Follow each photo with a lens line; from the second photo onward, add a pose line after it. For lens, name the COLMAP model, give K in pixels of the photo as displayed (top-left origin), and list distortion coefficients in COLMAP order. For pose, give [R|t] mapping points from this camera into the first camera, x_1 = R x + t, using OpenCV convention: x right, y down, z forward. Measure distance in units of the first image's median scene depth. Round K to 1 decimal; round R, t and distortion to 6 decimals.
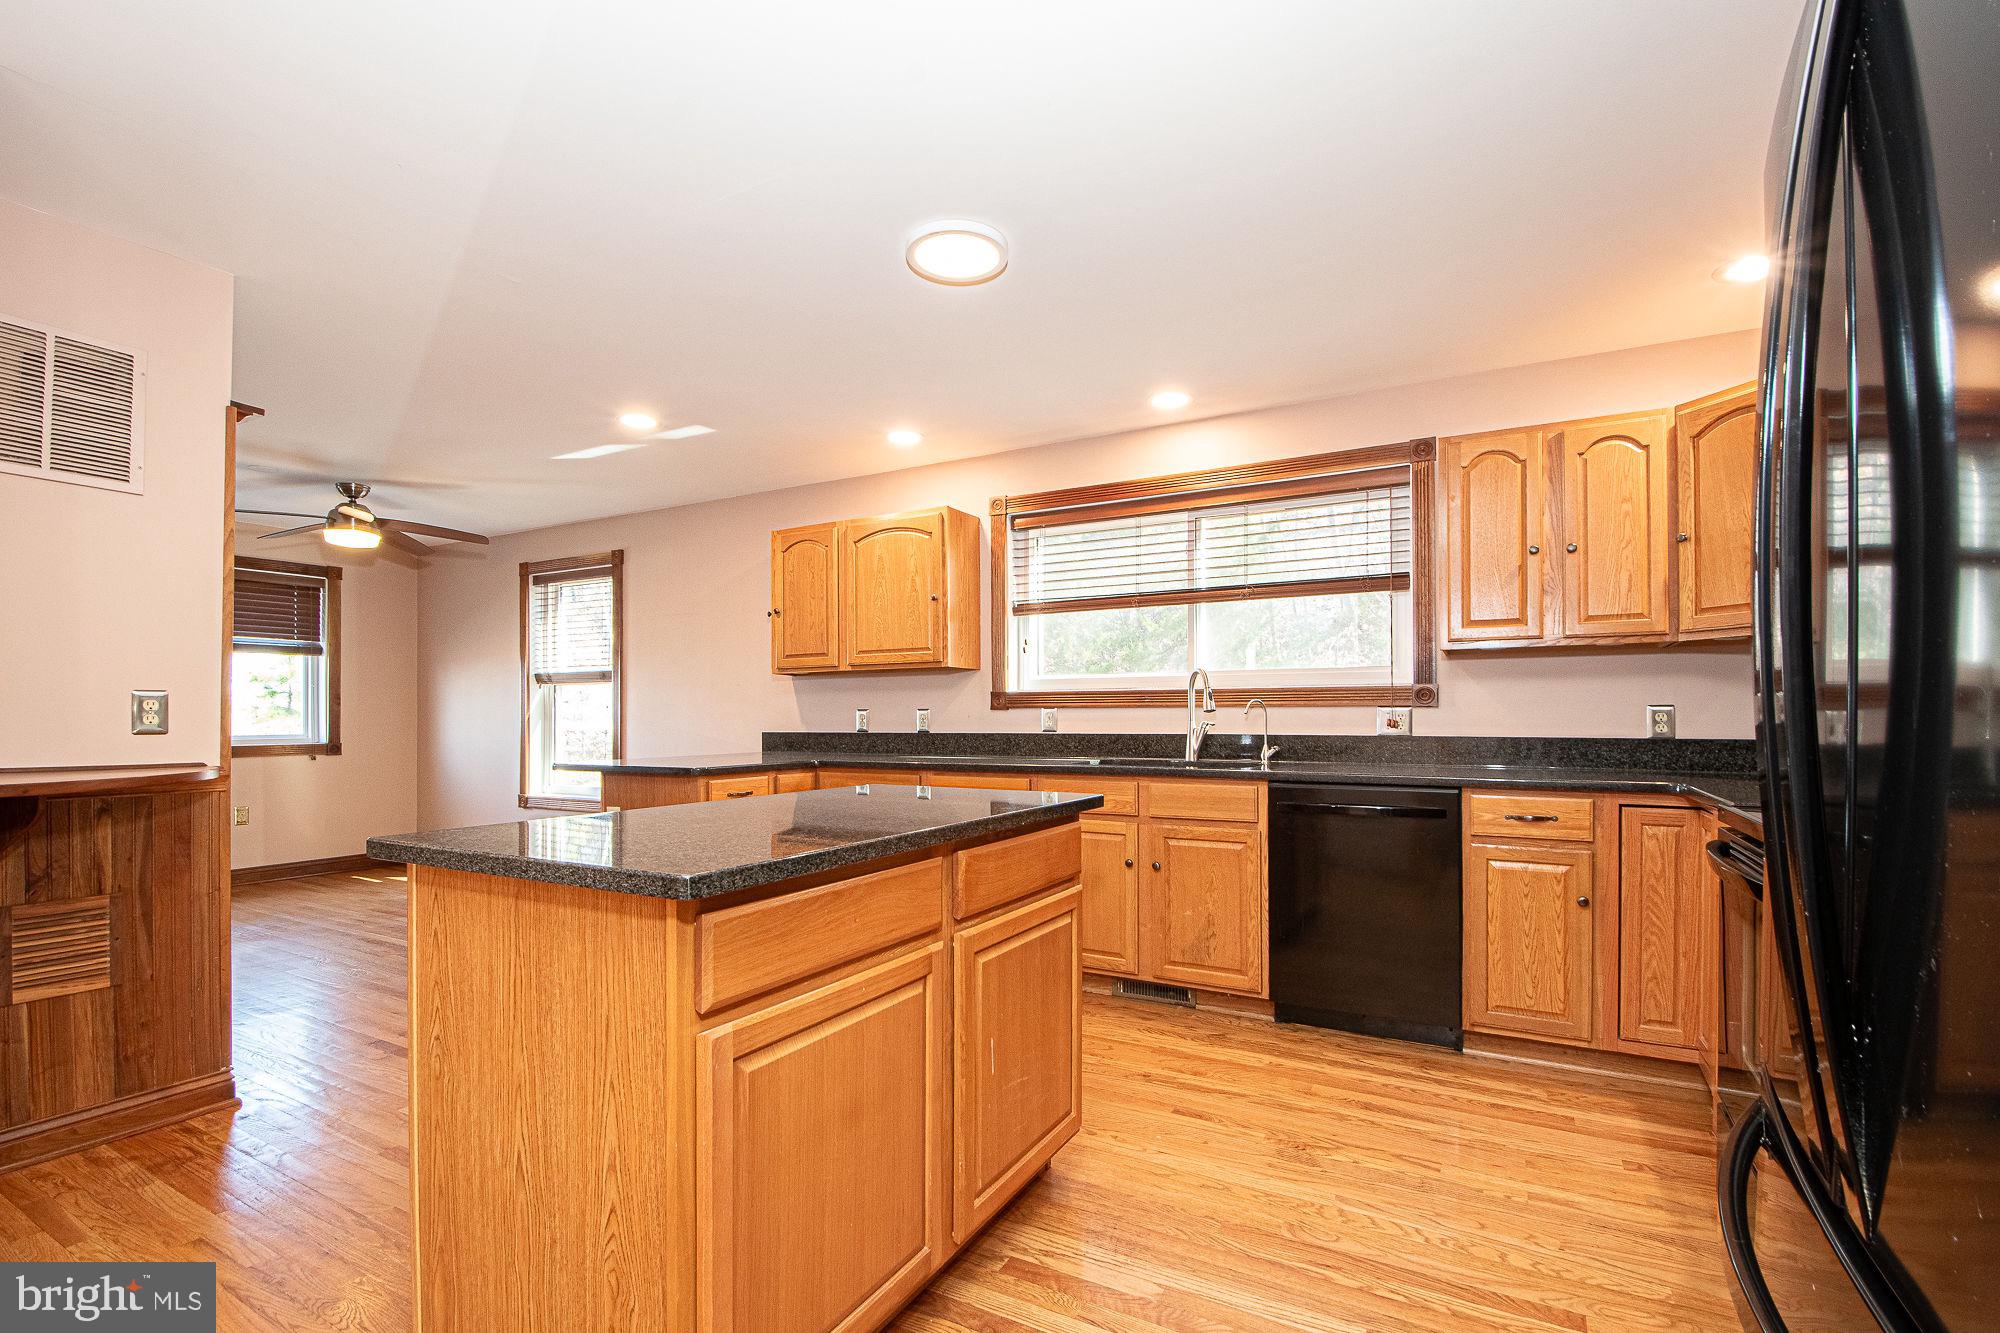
lens RADIAL K [[910.2, 0, 1030.4], [0, 910.2, 718.7], [0, 0, 1]] dist [0.000825, -0.000357]
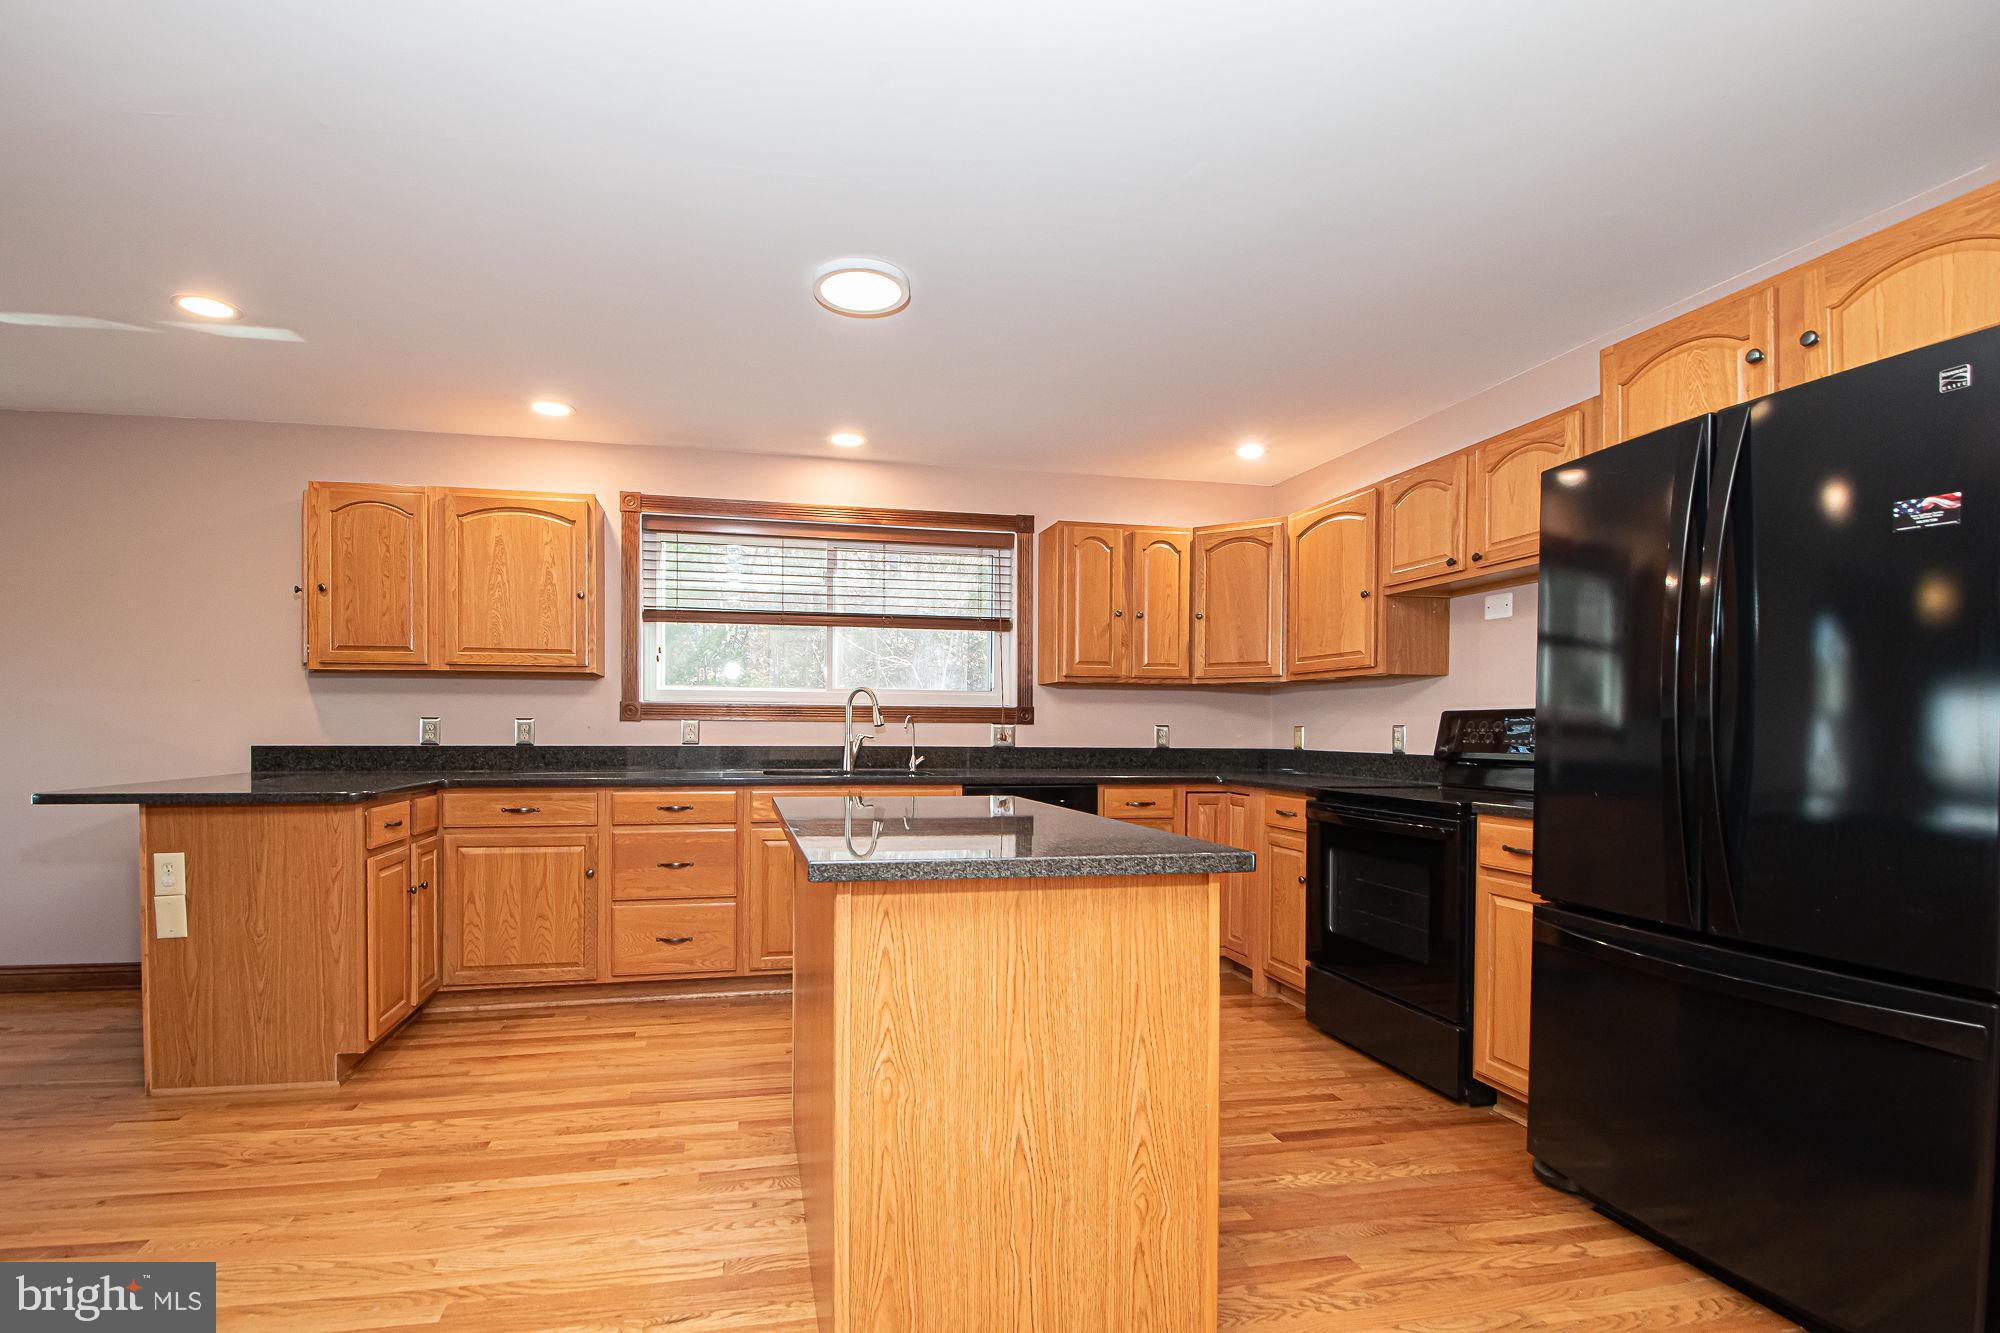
lens RADIAL K [[910.2, 0, 959.8], [0, 910.2, 735.5], [0, 0, 1]] dist [0.000825, -0.000357]
pose [[0.758279, 0.004788, 0.651912, -0.459066], [-0.007508, 0.999971, 0.001389, 0.001718], [-0.651887, -0.005948, 0.758293, 0.082678]]
